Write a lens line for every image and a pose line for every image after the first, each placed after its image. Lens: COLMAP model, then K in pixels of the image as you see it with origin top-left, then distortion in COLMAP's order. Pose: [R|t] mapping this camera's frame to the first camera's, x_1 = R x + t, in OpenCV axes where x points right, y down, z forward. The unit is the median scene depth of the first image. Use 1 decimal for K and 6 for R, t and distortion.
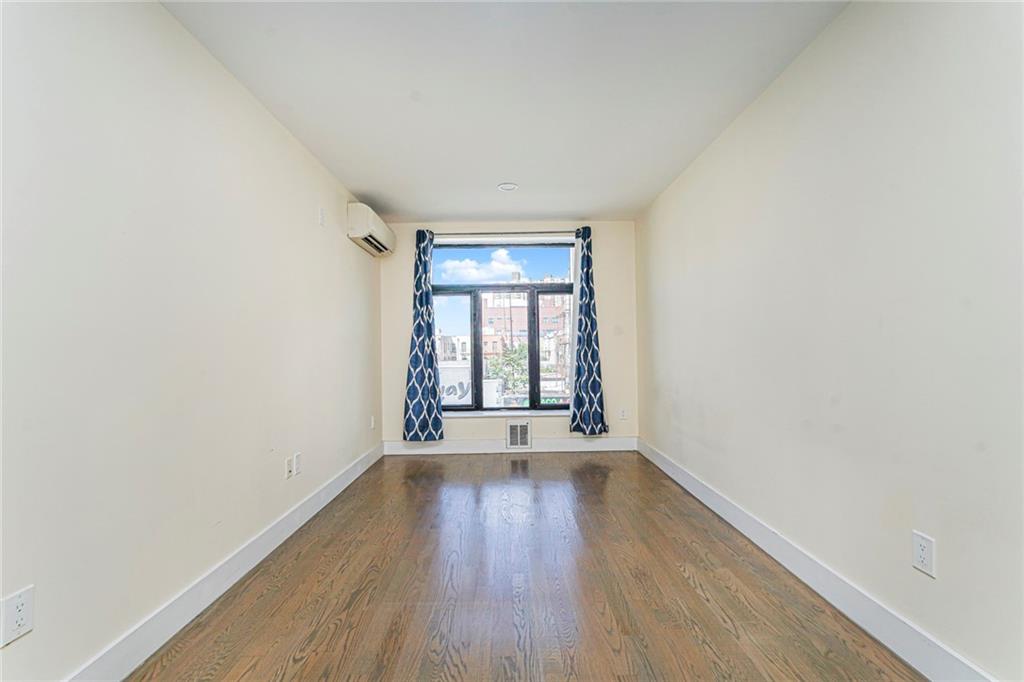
lens RADIAL K [[460.7, 0, 510.5], [0, 460.7, 350.8], [0, 0, 1]] dist [0.002447, -0.000159]
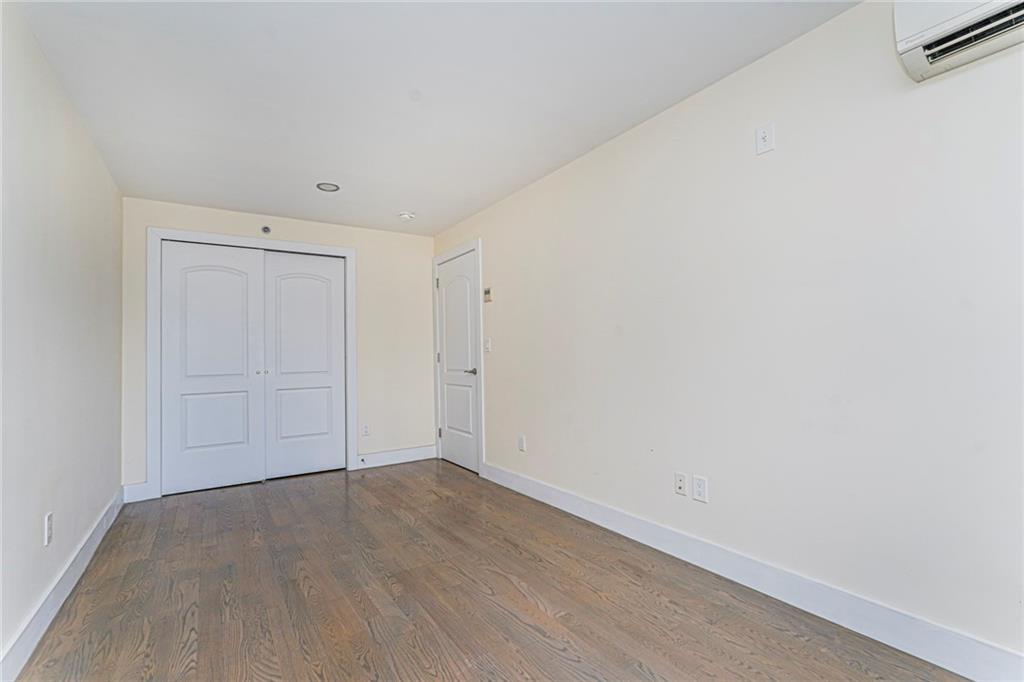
lens RADIAL K [[460.7, 0, 512.1], [0, 460.7, 339.5], [0, 0, 1]] dist [0.002447, -0.000159]
pose [[-0.839966, 0.011435, -0.542518, 0.391051], [0.031128, 0.999147, -0.027135, -0.015625], [0.541745, -0.039680, -0.839606, 2.241579]]
